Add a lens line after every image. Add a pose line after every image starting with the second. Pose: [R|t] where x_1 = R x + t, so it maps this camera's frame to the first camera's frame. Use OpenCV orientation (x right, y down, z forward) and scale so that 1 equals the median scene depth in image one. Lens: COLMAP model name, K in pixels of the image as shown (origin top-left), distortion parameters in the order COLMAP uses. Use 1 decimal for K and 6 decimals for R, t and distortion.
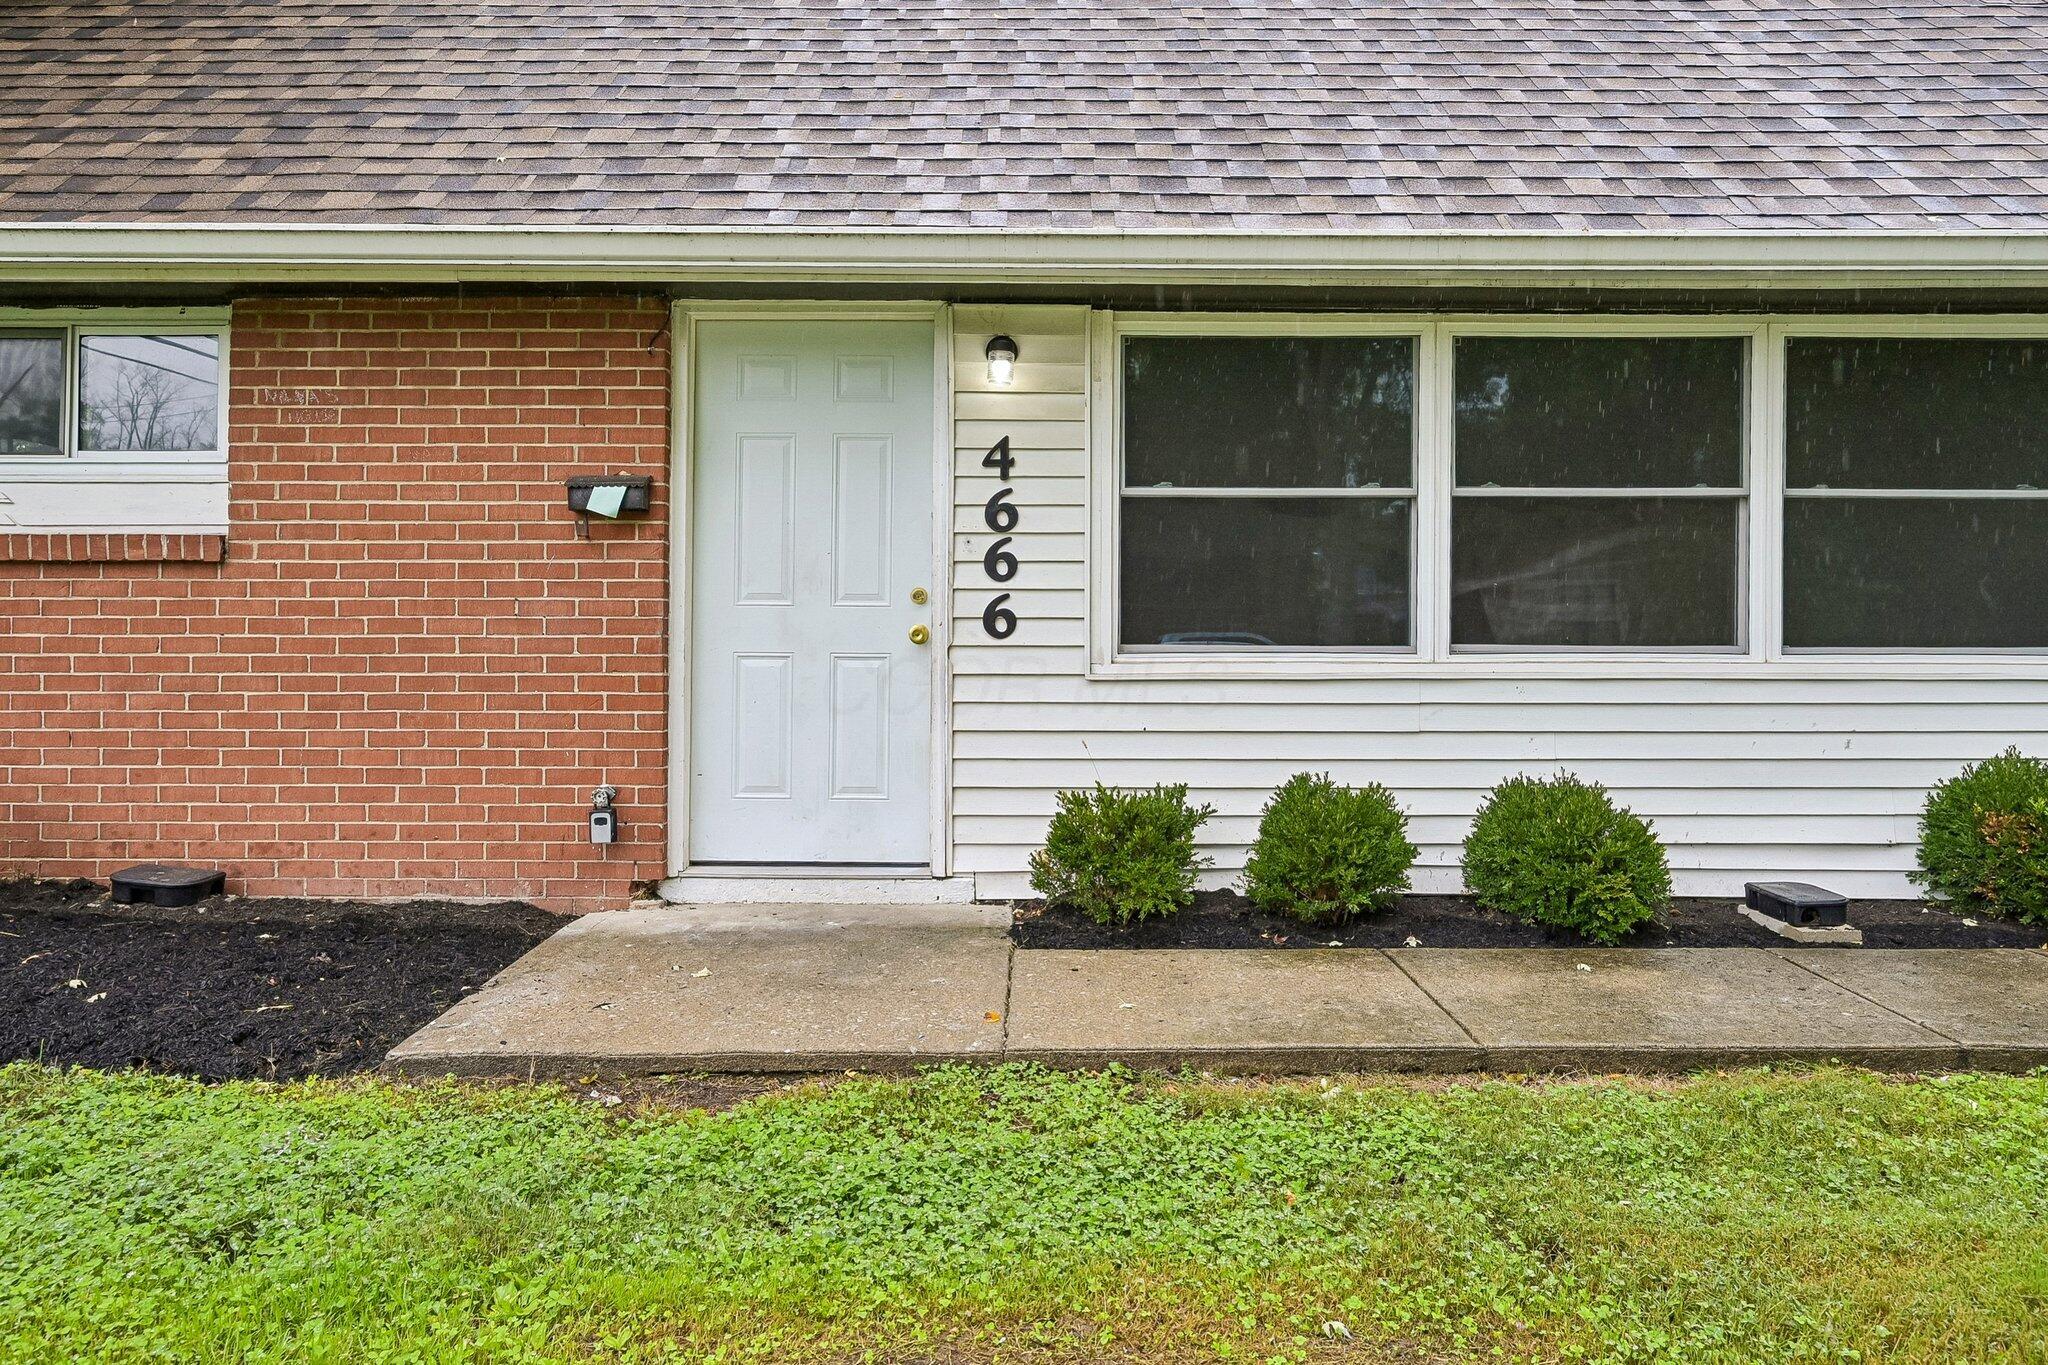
lens RADIAL K [[1274.3, 0, 1023.9], [0, 1274.3, 691.2], [0, 0, 1]] dist [-0.001763, -0.003067]
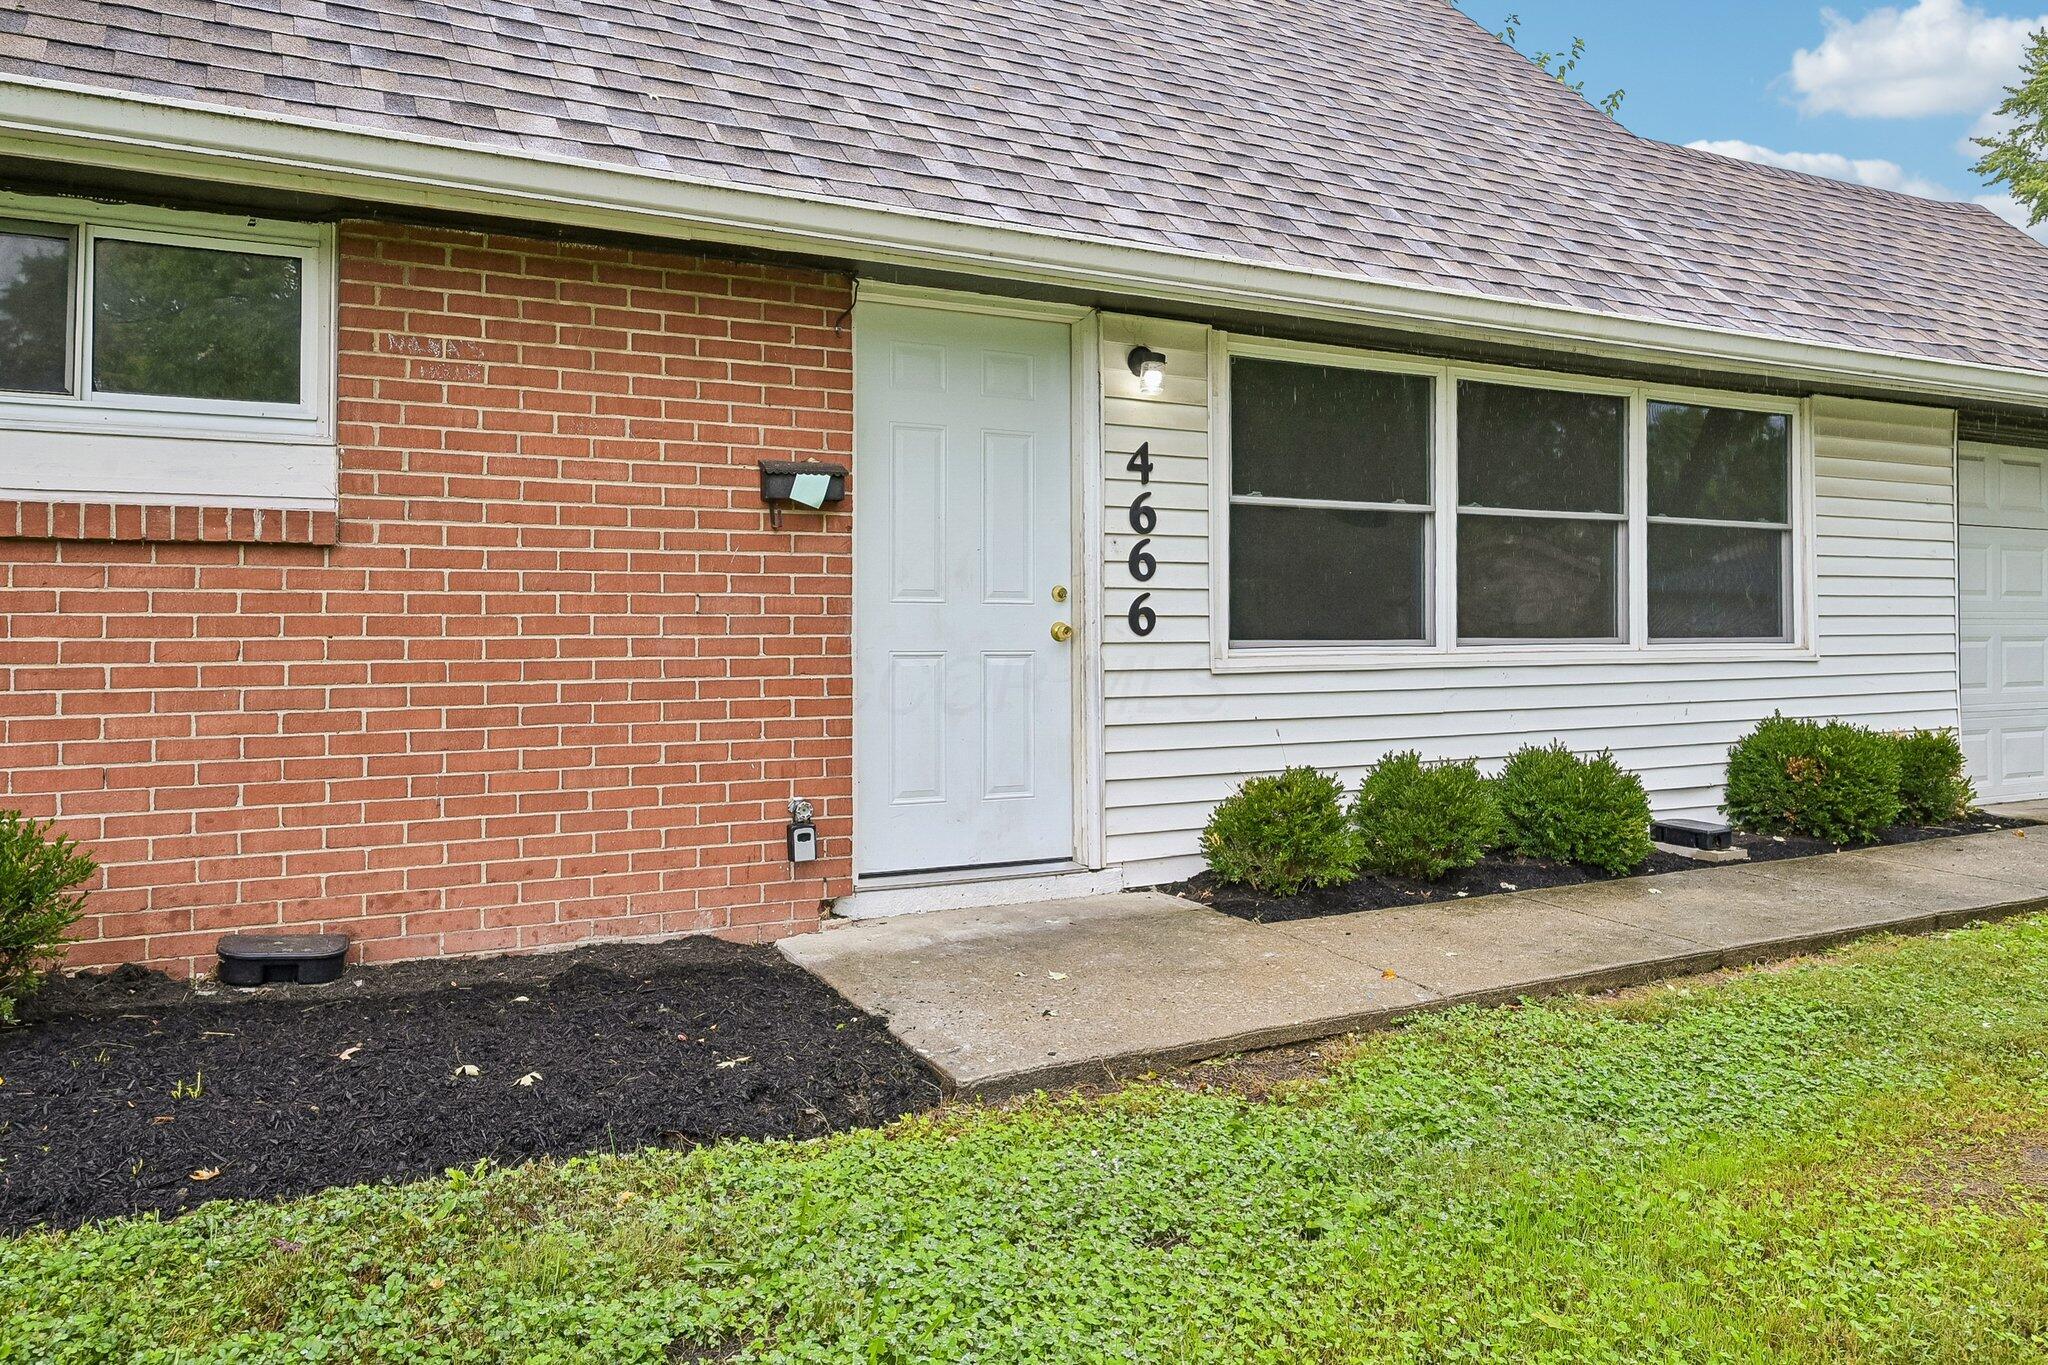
lens RADIAL K [[1373.5, 0, 1024.6], [0, 1373.5, 667.3], [0, 0, 1]] dist [-0.006192, 0.002022]
pose [[0.893617, -0.016277, 0.448536, -0.624121], [0.020636, 0.999775, -0.004832, -0.012334], [-0.448356, 0.013574, 0.893752, 0.039813]]
